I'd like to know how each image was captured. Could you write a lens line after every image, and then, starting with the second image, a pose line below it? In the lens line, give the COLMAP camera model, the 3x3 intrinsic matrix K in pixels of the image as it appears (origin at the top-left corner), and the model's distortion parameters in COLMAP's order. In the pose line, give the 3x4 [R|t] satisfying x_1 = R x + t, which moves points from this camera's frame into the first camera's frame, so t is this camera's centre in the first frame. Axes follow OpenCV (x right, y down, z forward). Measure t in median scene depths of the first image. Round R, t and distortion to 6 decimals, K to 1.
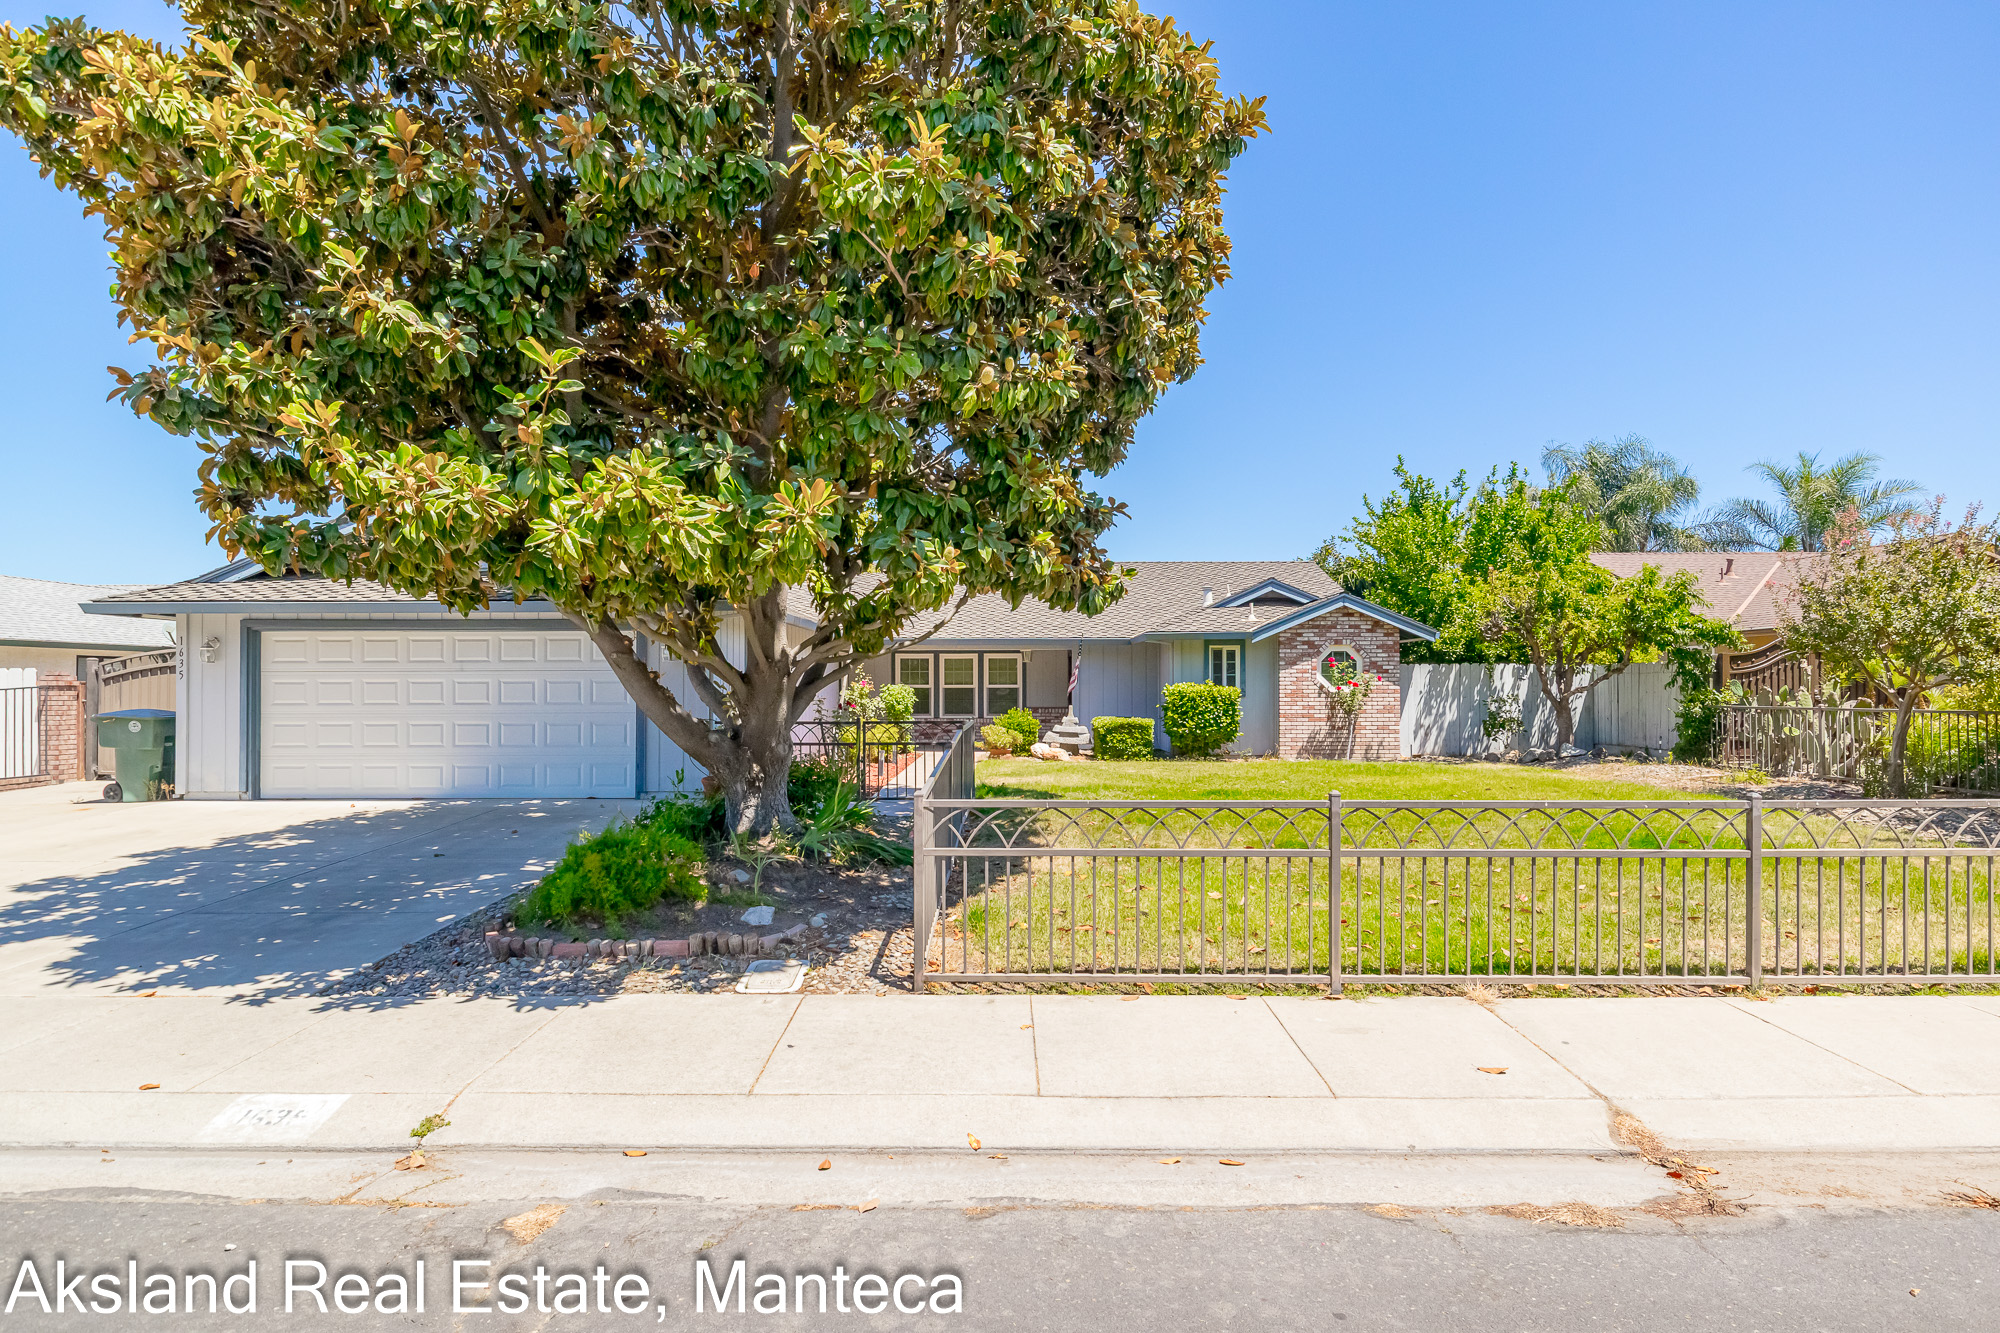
lens RADIAL K [[996.5, 0, 1000.6], [0, 996.5, 670.2], [0, 0, 1]] dist [-0.007393, 0.001120]
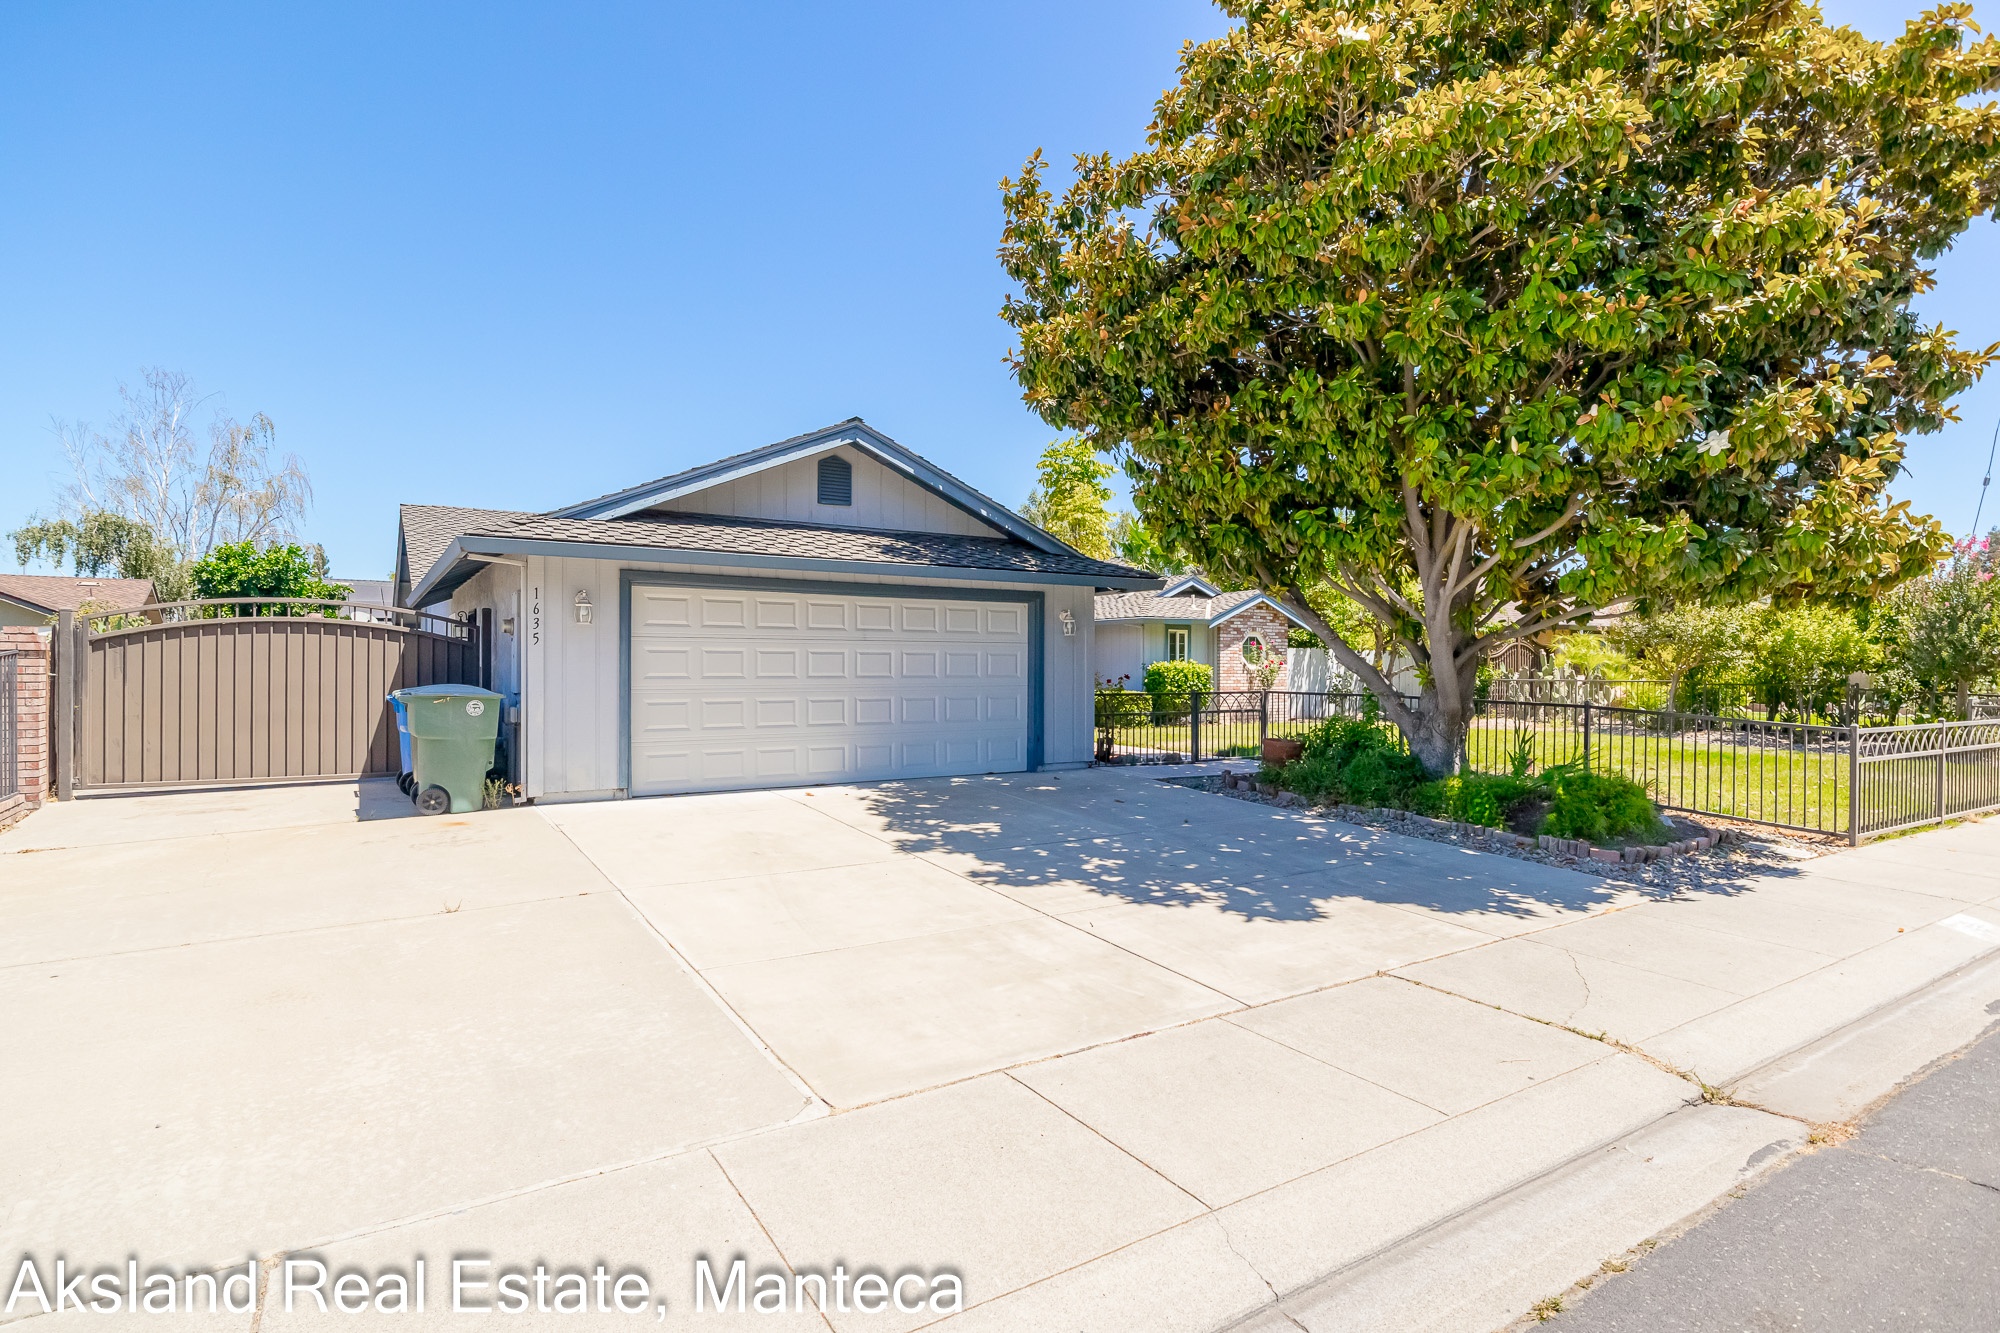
lens RADIAL K [[996.5, 0, 996.1], [0, 996.5, 656.4], [0, 0, 1]] dist [-0.007393, 0.001120]
pose [[0.857227, 0.010729, 0.514826, -0.753832], [-0.013162, 0.999913, 0.001079, 0.010959], [-0.514770, -0.007701, 0.857294, 0.145800]]
